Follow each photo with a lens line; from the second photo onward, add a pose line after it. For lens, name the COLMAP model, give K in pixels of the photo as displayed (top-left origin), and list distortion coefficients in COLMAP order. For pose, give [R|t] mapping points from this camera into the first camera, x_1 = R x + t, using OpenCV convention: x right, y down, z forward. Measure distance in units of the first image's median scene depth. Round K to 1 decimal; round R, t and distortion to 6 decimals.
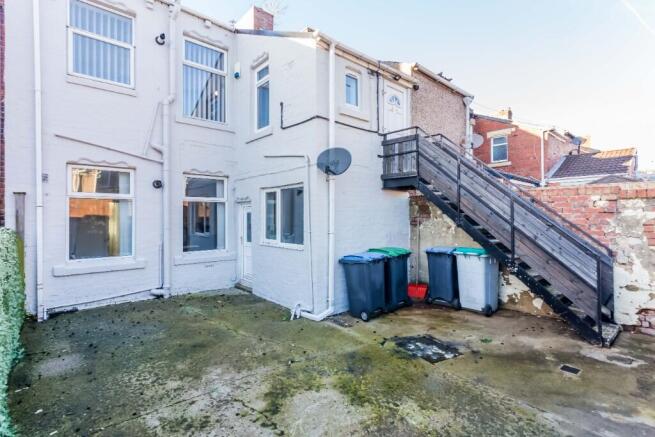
lens RADIAL K [[320.3, 0, 325.1], [0, 320.3, 215.5], [0, 0, 1]] dist [0.009849, -0.000004]
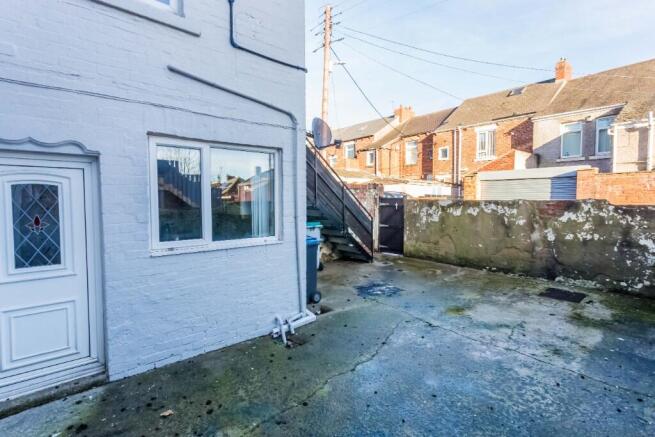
lens RADIAL K [[320.3, 0, 329.1], [0, 320.3, 213.2], [0, 0, 1]] dist [0.009849, -0.000004]
pose [[-0.014398, -0.037708, 0.999185, -1.274025], [0.002307, 0.999285, 0.037745, 0.025033], [-0.999894, 0.002848, -0.014300, 1.451877]]
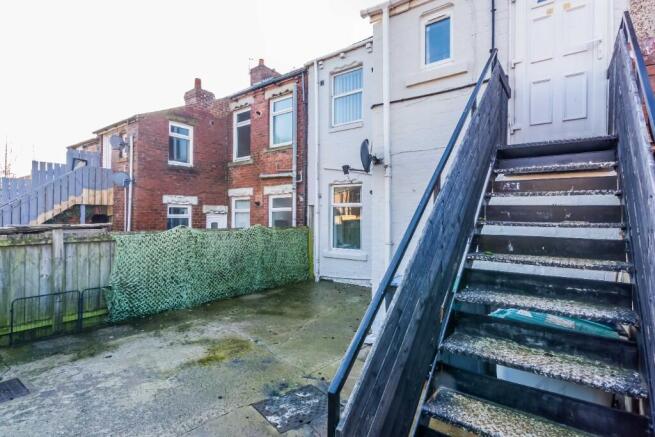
lens RADIAL K [[331.3, 0, 320.9], [0, 331.3, 218.9], [0, 0, 1]] dist [-0.003945, -0.000125]
pose [[0.198592, 0.009772, -0.980034, 1.241017], [-0.007768, 0.999935, 0.008396, -0.020617], [0.980051, 0.005946, 0.198655, 1.048000]]
